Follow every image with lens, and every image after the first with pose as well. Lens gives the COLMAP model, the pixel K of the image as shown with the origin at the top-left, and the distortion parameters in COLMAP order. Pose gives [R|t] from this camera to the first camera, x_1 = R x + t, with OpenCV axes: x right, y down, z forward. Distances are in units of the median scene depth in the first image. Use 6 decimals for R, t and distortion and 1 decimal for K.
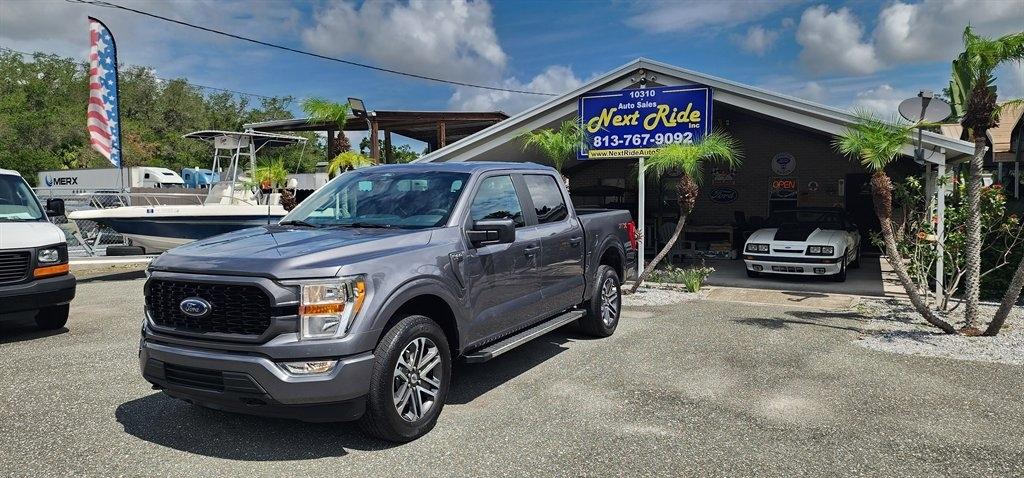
lens RADIAL K [[798.7, 0, 515.0], [0, 798.7, 233.3], [0, 0, 1]] dist [0.002837, -0.008119]
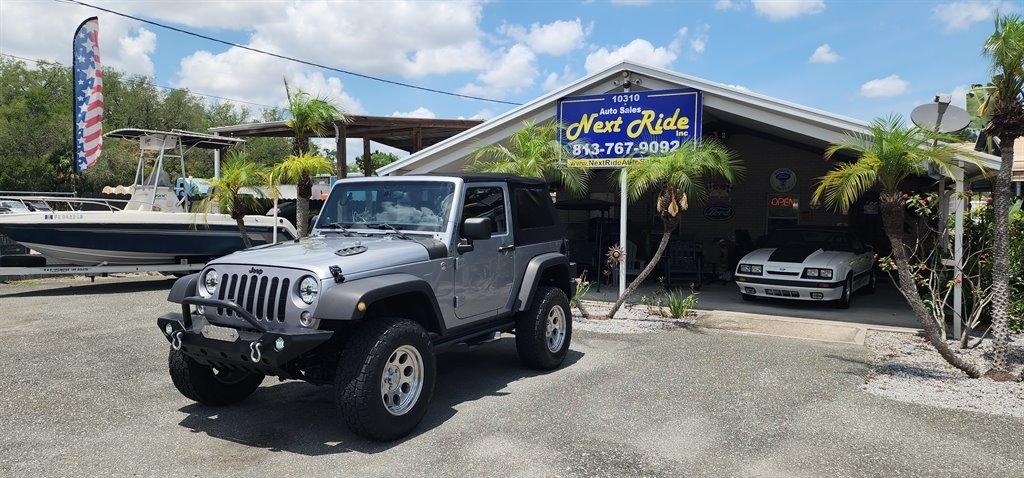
lens RADIAL K [[786.9, 0, 510.9], [0, 786.9, 230.9], [0, 0, 1]] dist [0.005554, 0.000960]
pose [[0.999785, 0.018147, -0.010066, 0.040446], [-0.018367, 0.999585, -0.022171, -0.001167], [0.009660, 0.022351, 0.999704, 0.105897]]
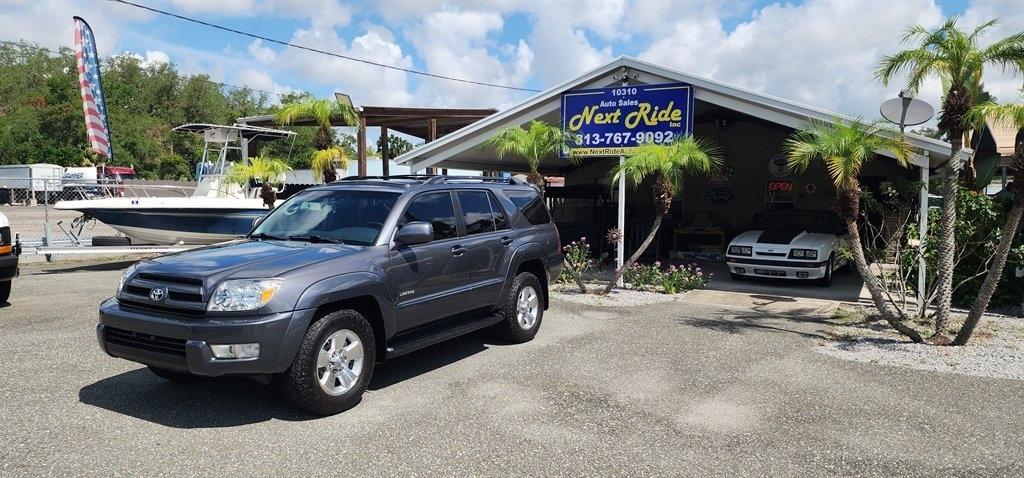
lens RADIAL K [[794.6, 0, 507.9], [0, 794.6, 239.0], [0, 0, 1]] dist [0.001156, 0.003241]
pose [[0.999208, 0.018602, -0.035164, 0.054231], [-0.018328, 0.999799, 0.008108, 0.001713], [0.035308, -0.007457, 0.999349, 0.014475]]
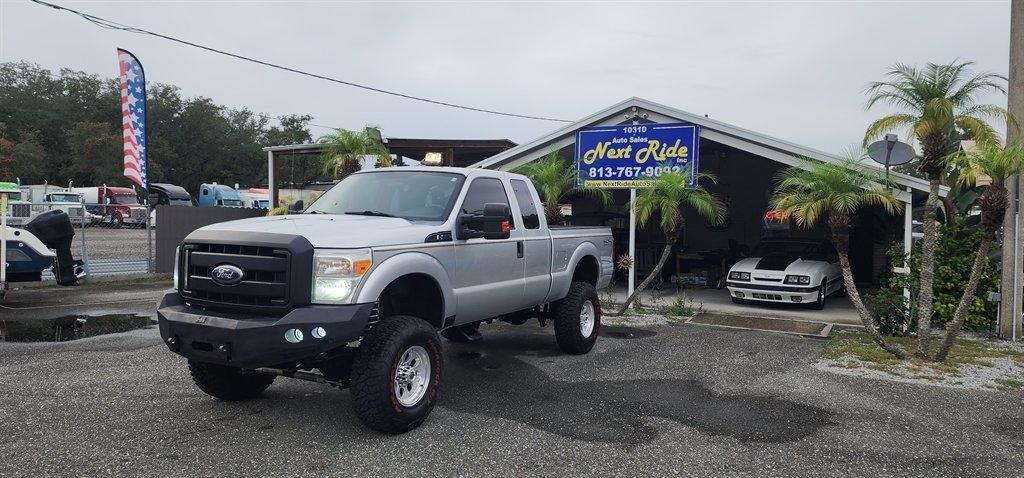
lens RADIAL K [[798.7, 0, 515.0], [0, 798.7, 233.3], [0, 0, 1]] dist [0.002837, -0.008119]
pose [[0.999599, 0.022316, -0.017420, 0.020646], [-0.022765, 0.999403, -0.025985, -0.003900], [0.016830, 0.026371, 0.999511, -0.070780]]
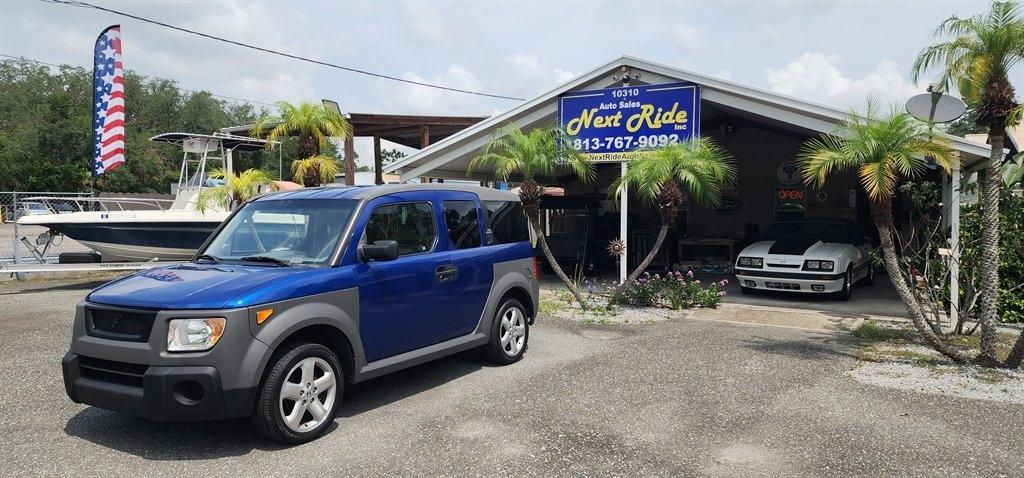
lens RADIAL K [[786.9, 0, 510.9], [0, 786.9, 230.9], [0, 0, 1]] dist [0.005554, 0.000960]
pose [[0.999316, 0.008875, -0.035886, 0.062165], [-0.009580, 0.999764, -0.019512, 0.003139], [0.035704, 0.019843, 0.999165, 0.093073]]
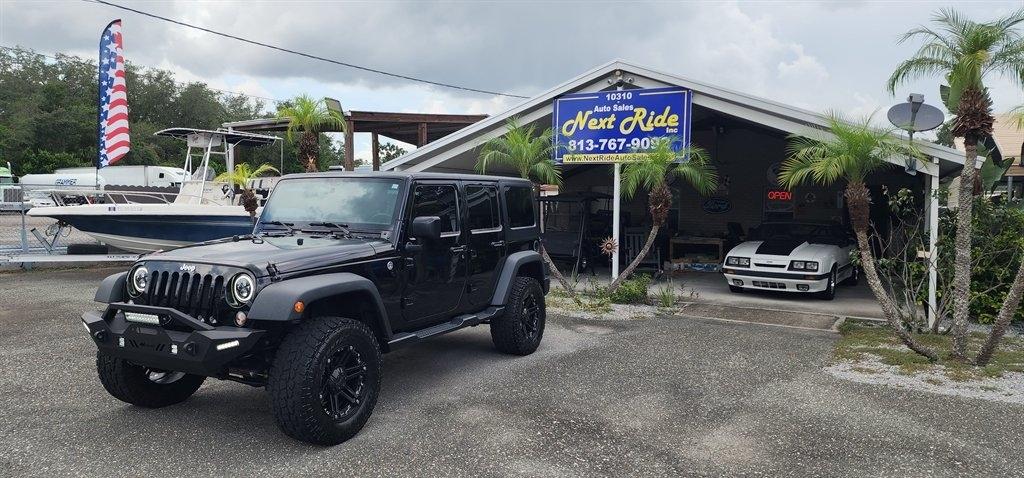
lens RADIAL K [[790.9, 0, 502.9], [0, 790.9, 222.4], [0, 0, 1]] dist [0.005320, 0.002243]
pose [[0.999114, 0.021462, -0.036208, 0.058904], [-0.022287, 0.999498, -0.022531, -0.000296], [0.035706, 0.023318, 0.999090, 0.057688]]
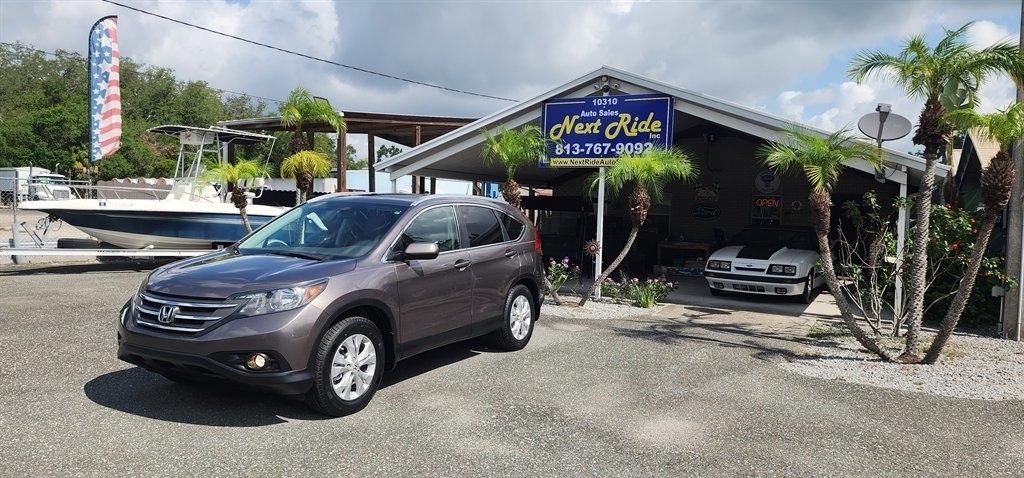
lens RADIAL K [[794.5, 0, 526.9], [0, 794.5, 239.7], [0, 0, 1]] dist [0.008766, -0.009181]
pose [[0.999183, 0.037788, -0.014337, 0.085341], [-0.037932, 0.999231, -0.009925, 0.006153], [0.013951, 0.010461, 0.999848, 0.035054]]
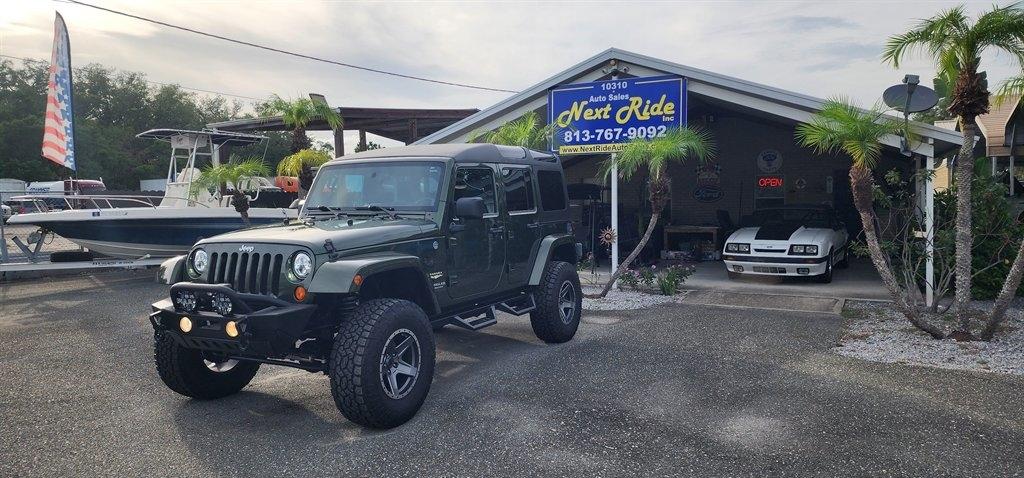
lens RADIAL K [[790.8, 0, 521.5], [0, 790.8, 237.3], [0, 0, 1]] dist [0.004875, -0.002867]
pose [[0.999946, -0.007672, 0.007061, 0.042156], [0.007674, 0.999971, -0.000195, 0.004050], [-0.007060, 0.000249, 0.999975, 0.065942]]
